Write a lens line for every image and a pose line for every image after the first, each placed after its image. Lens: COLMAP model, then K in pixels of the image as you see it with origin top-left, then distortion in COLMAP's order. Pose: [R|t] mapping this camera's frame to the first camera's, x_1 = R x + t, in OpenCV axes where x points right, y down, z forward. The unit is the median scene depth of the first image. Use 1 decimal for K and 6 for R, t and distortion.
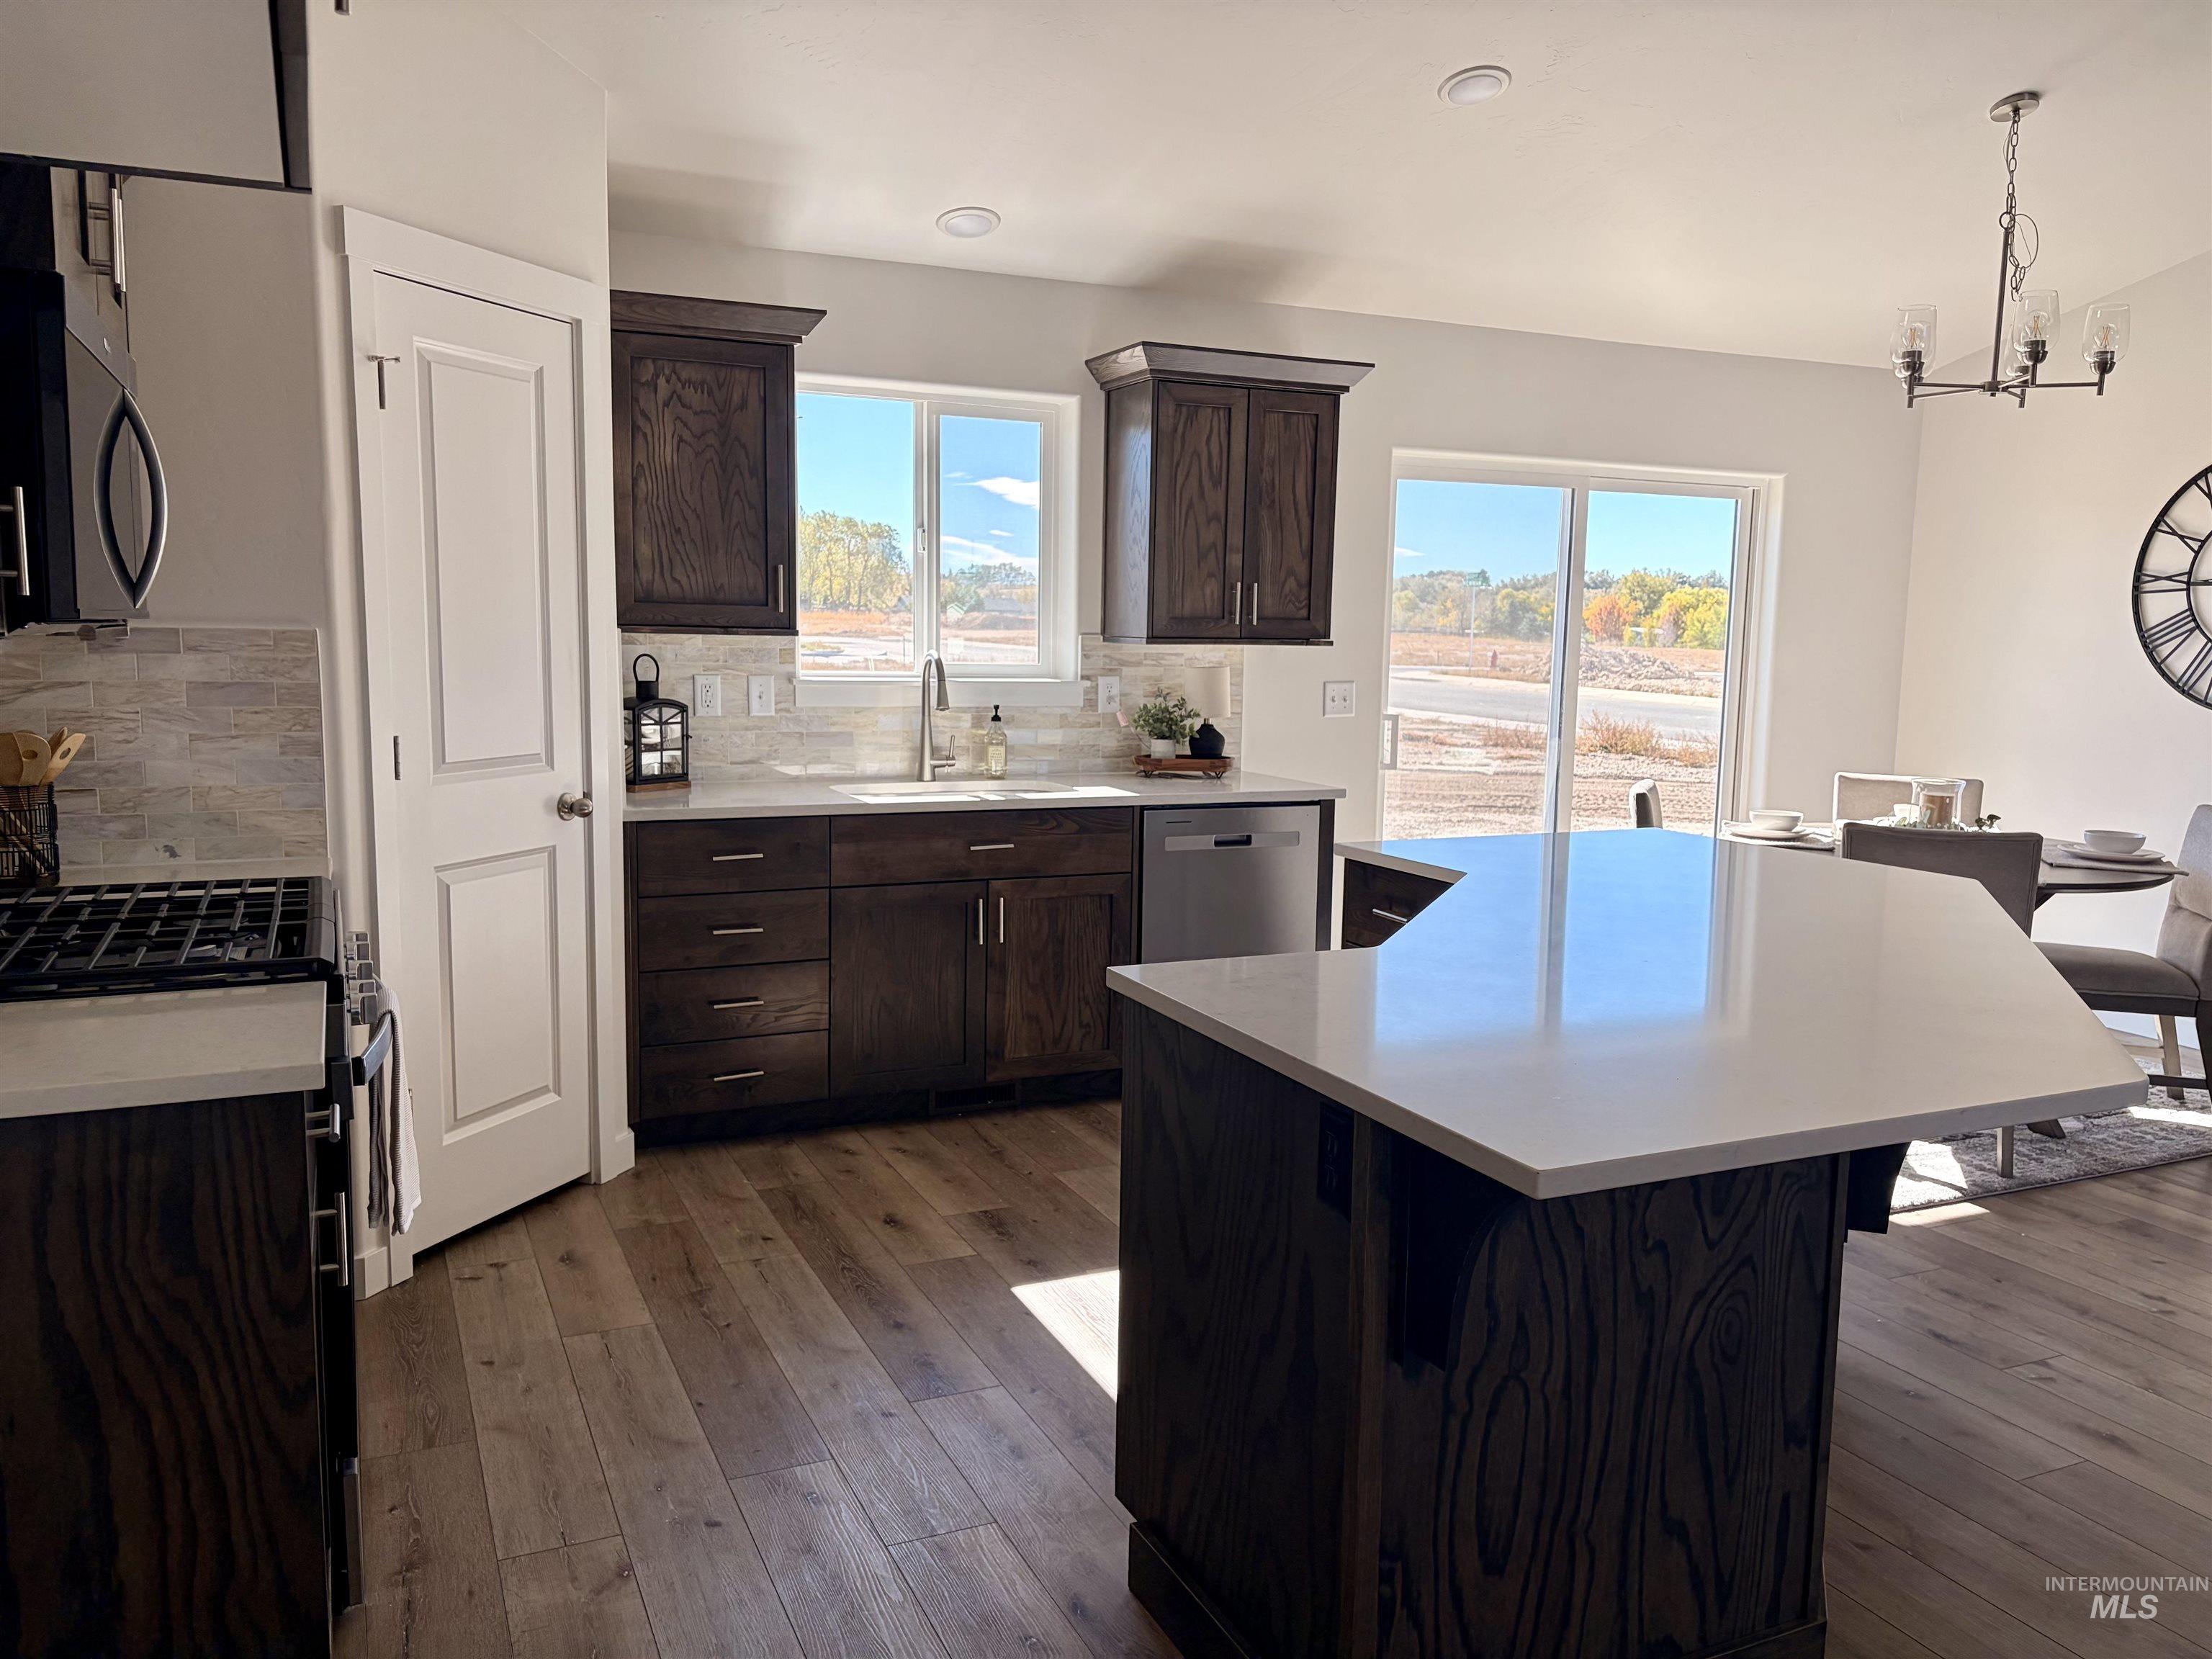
lens RADIAL K [[1685.9, 0, 1109.8], [0, 1685.9, 817.6], [0, 0, 1]] dist [0.072174, -0.076598]
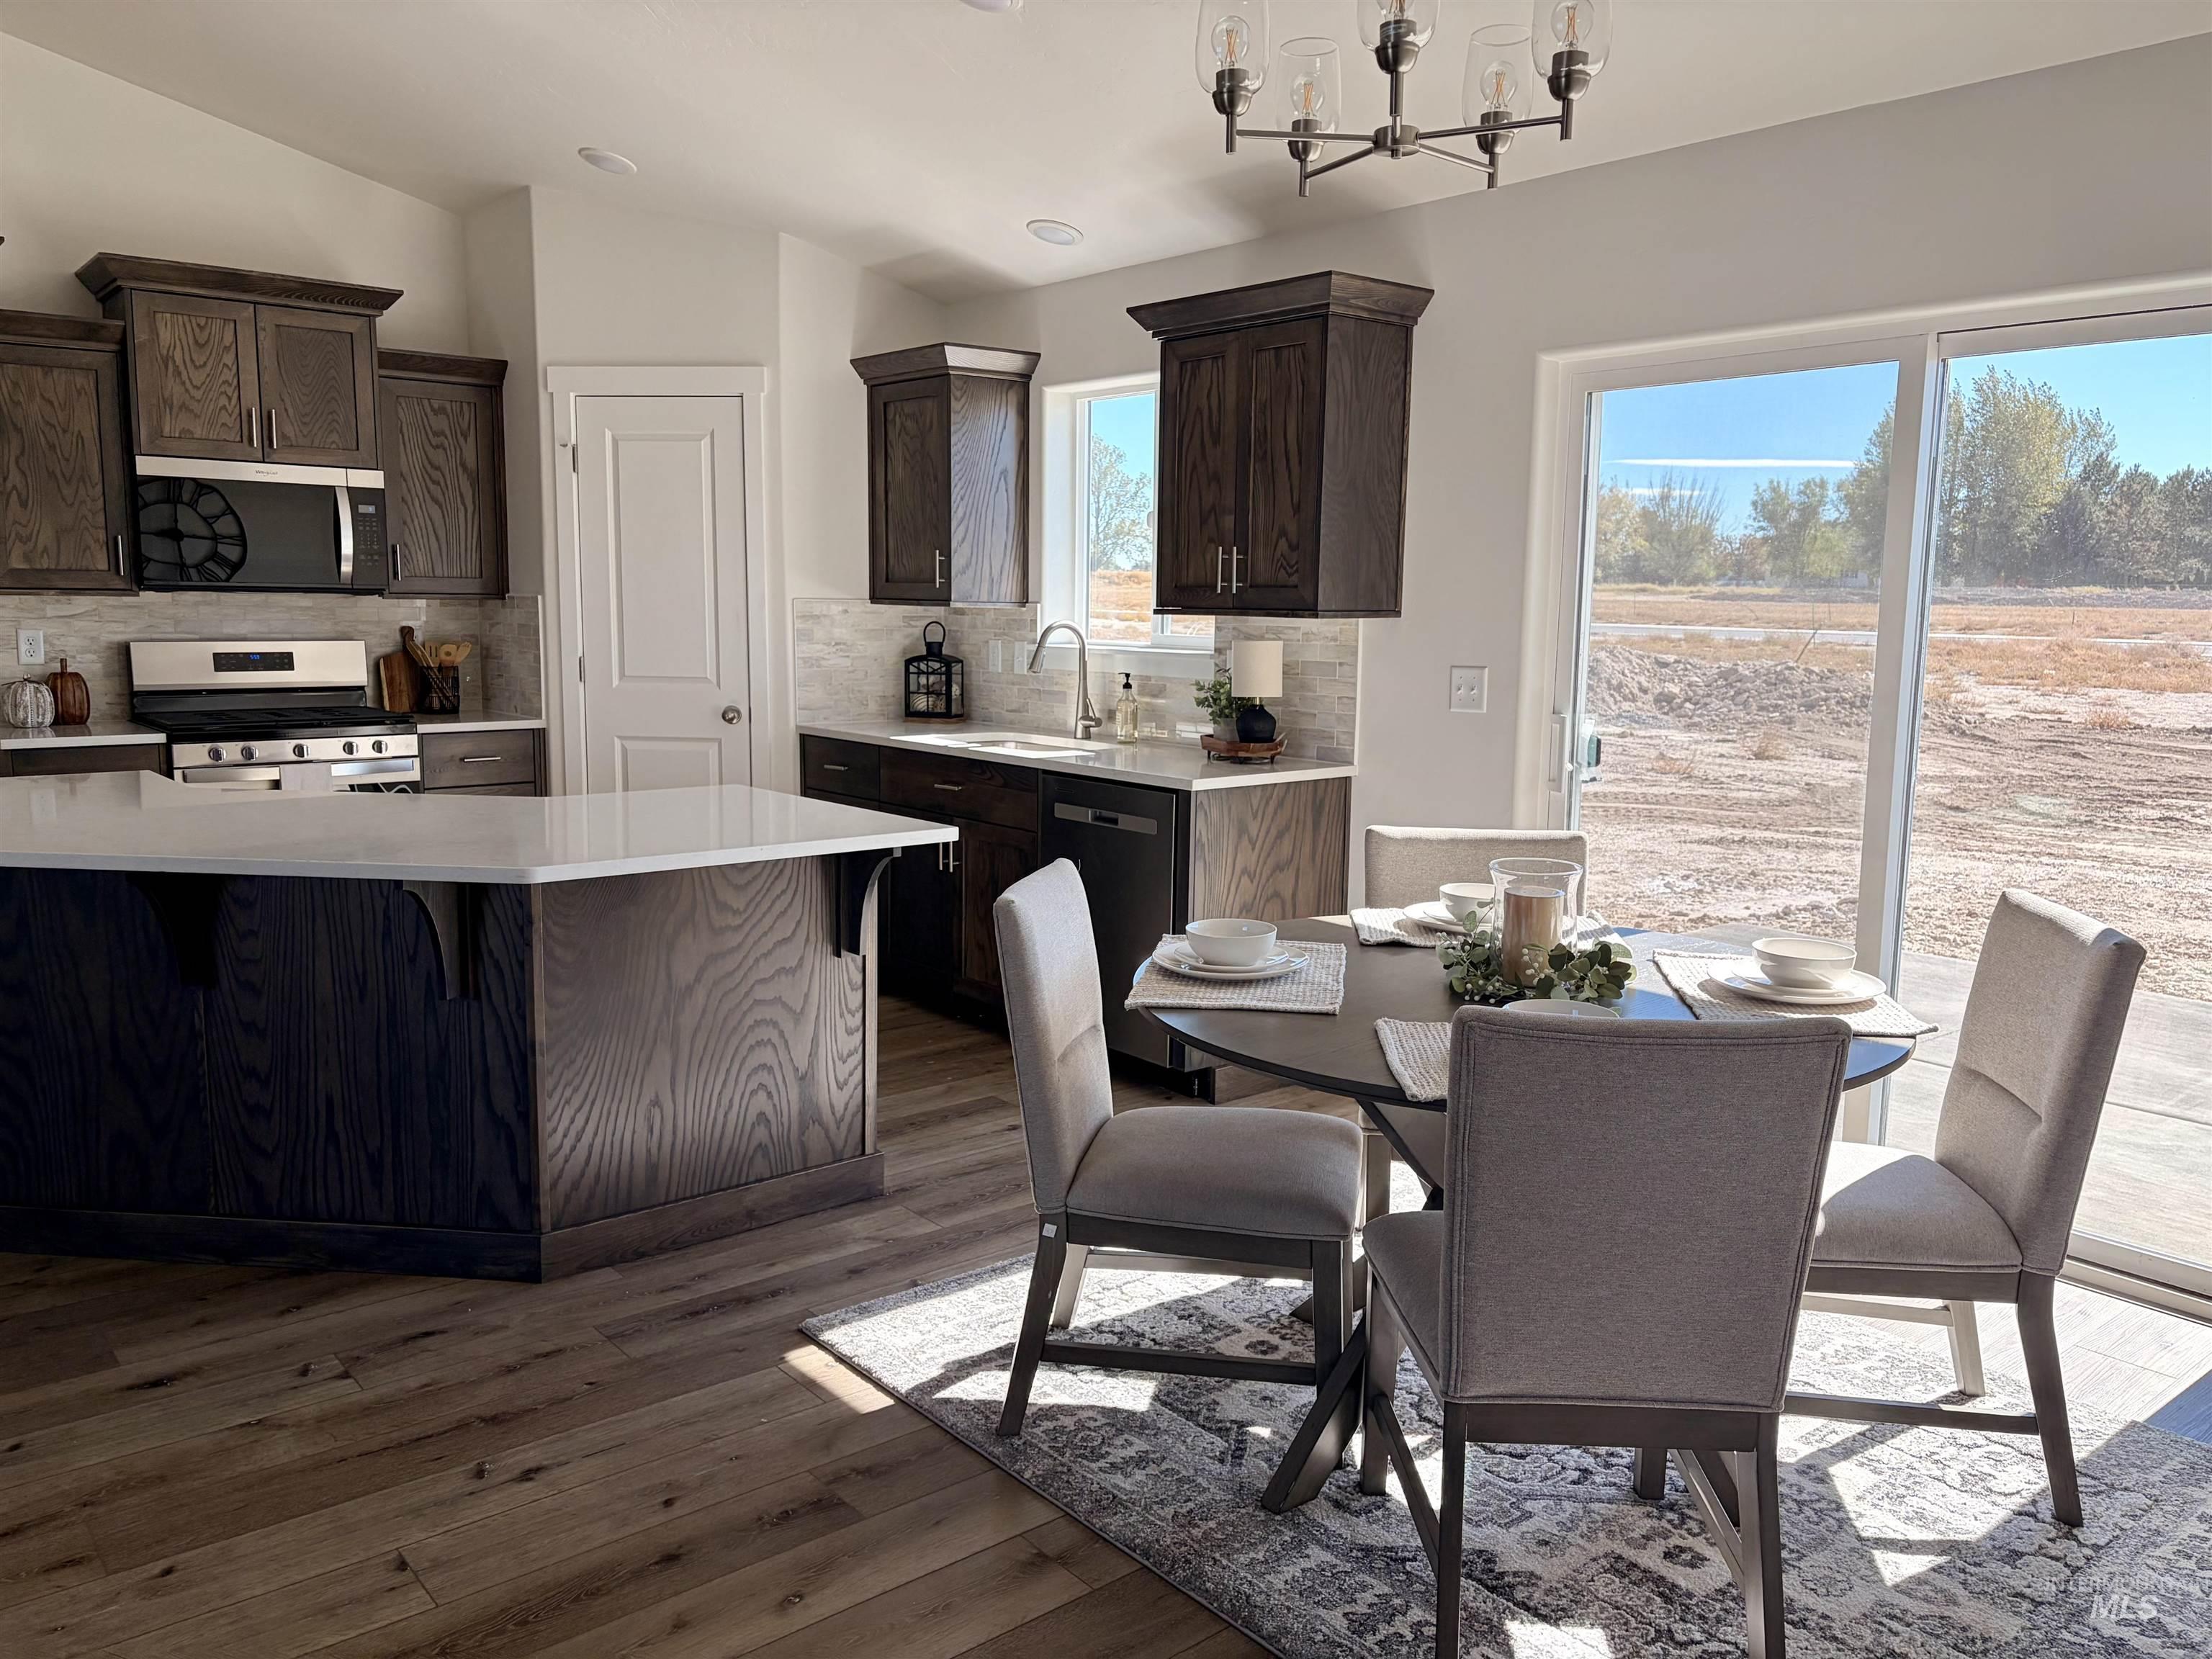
lens RADIAL K [[1685.9, 0, 1109.8], [0, 1685.9, 817.6], [0, 0, 1]] dist [0.072174, -0.076598]
pose [[0.241110, 0.112044, -0.964008, 1.077582], [-0.120195, 0.989113, 0.084899, -0.073762], [0.963026, 0.095399, 0.251952, 0.821993]]
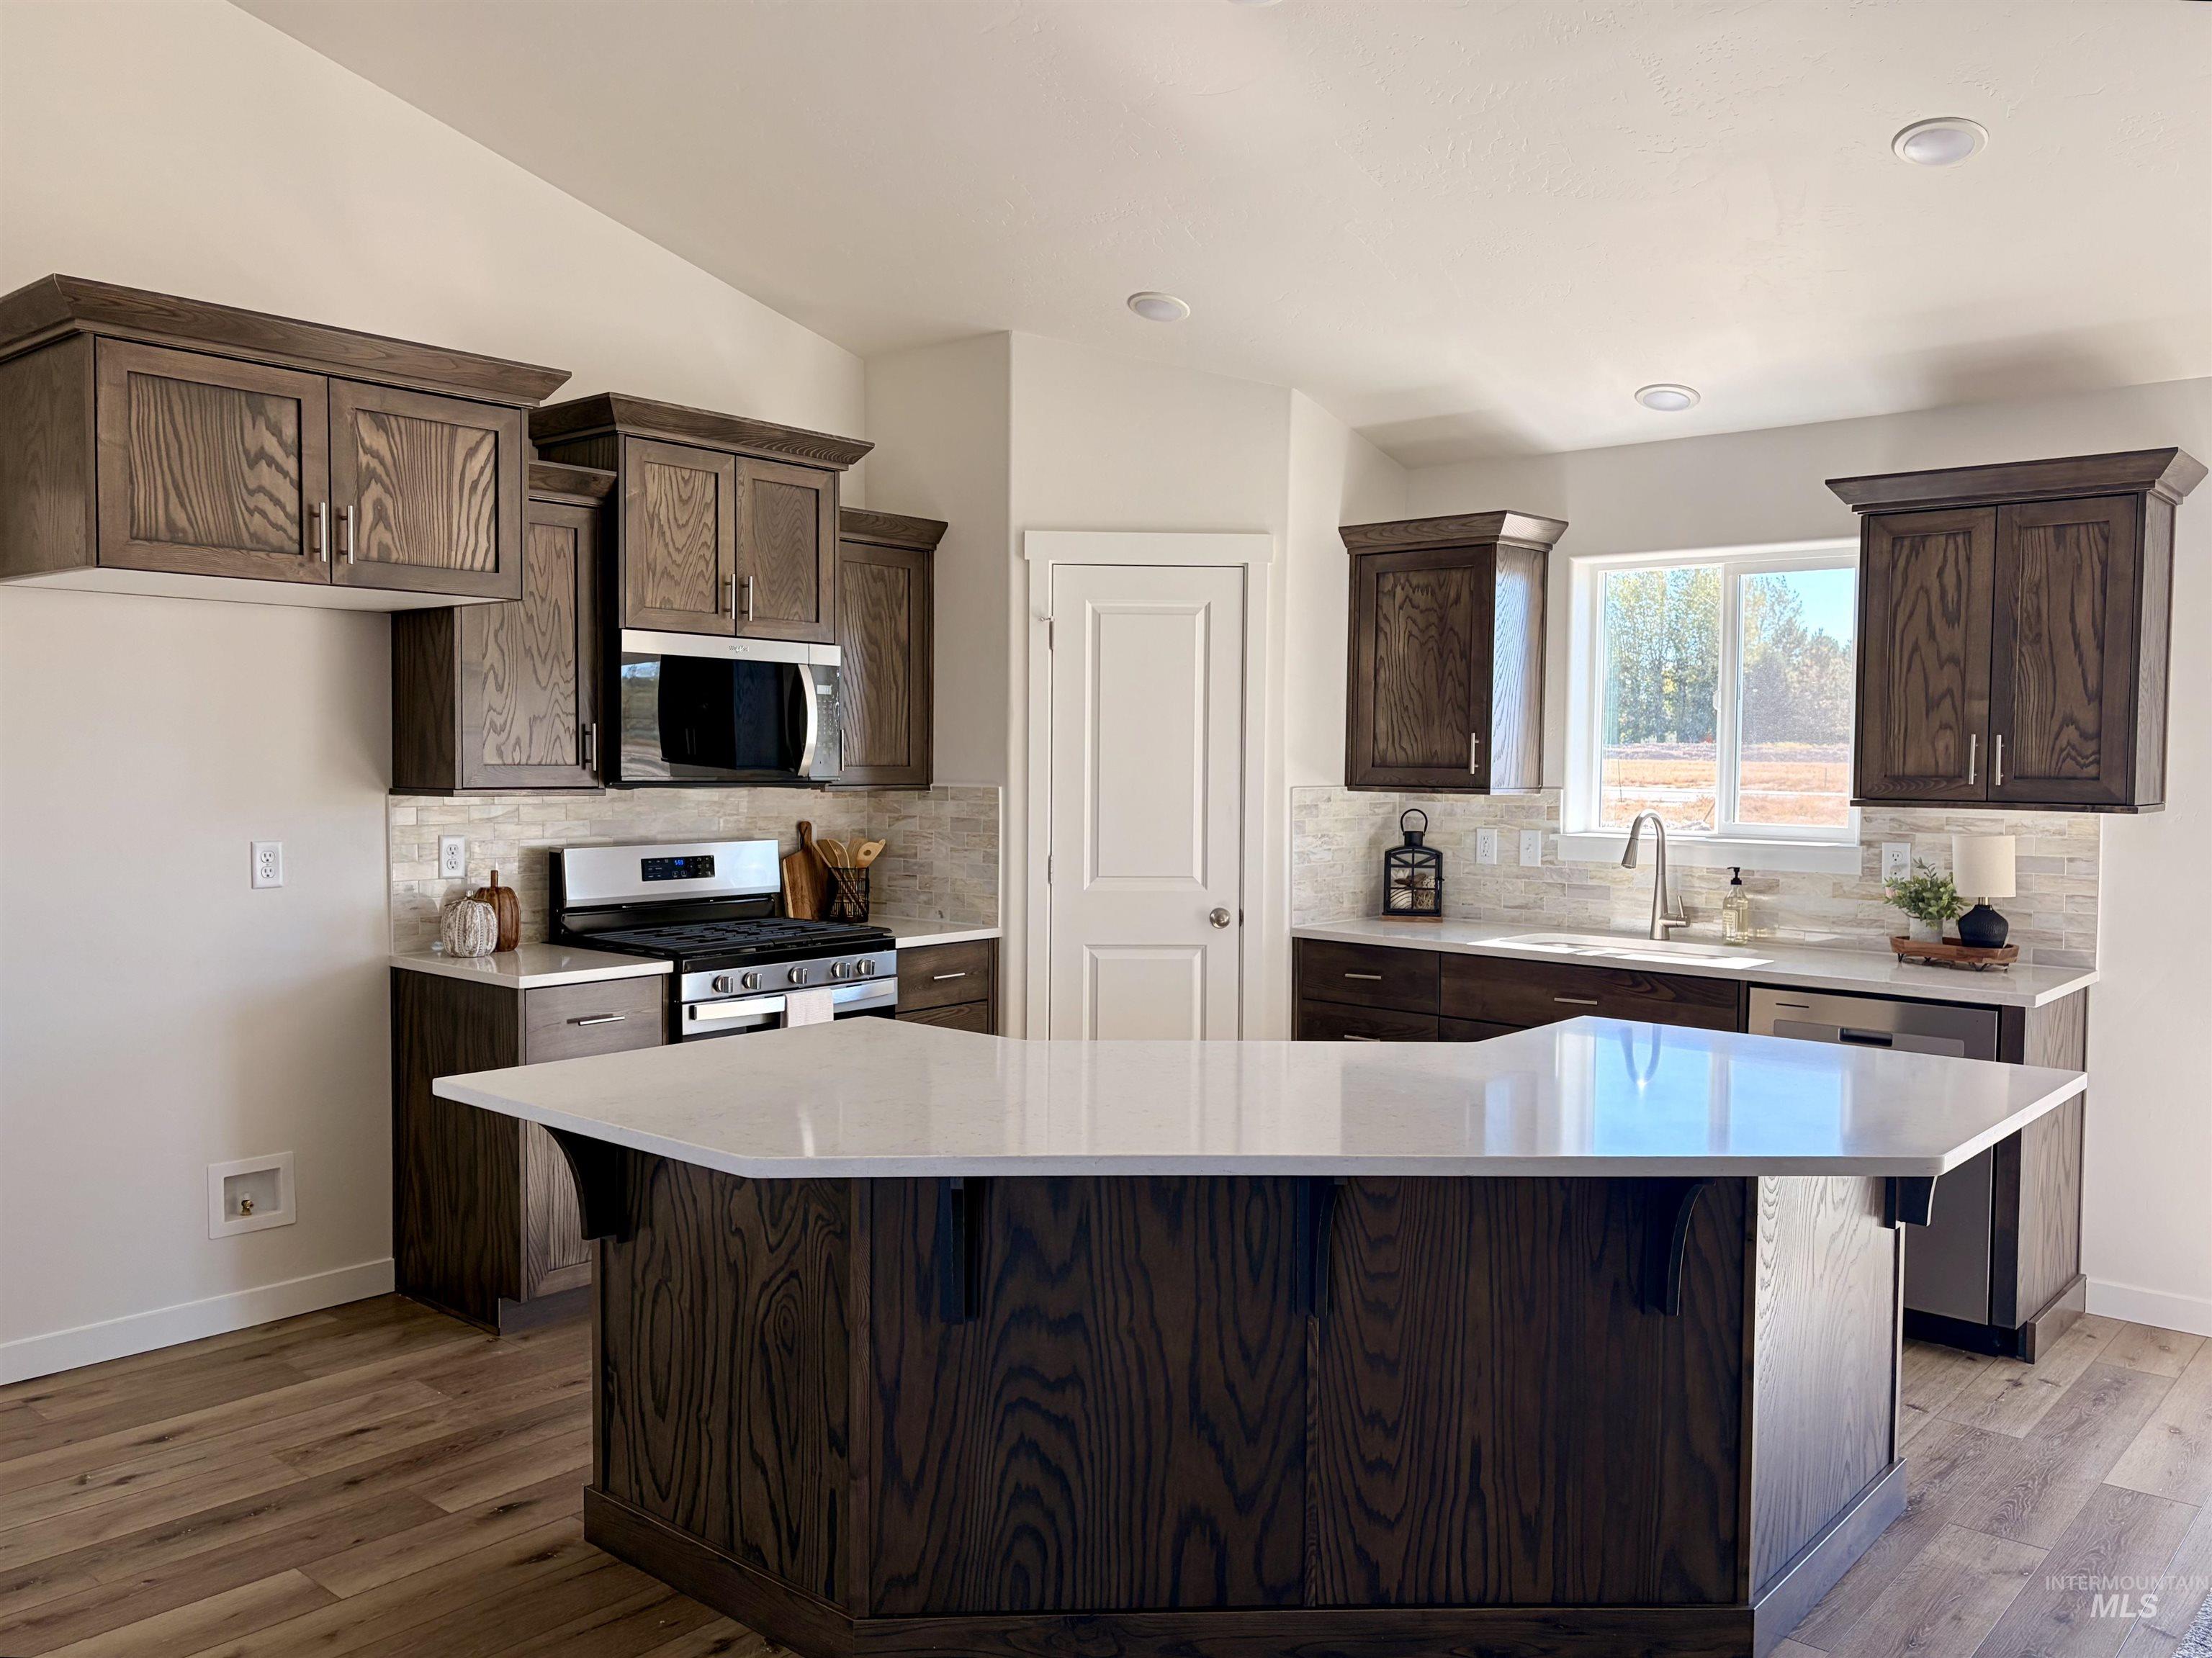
lens RADIAL K [[1729.2, 0, 1106.0], [0, 1729.2, 829.0], [0, 0, 1]] dist [0.024879, -0.000660]
pose [[0.402442, 0.024925, -0.915106, 0.778988], [-0.107047, 0.994053, -0.020002, -0.034168], [0.909165, 0.106009, 0.402717, 0.306321]]
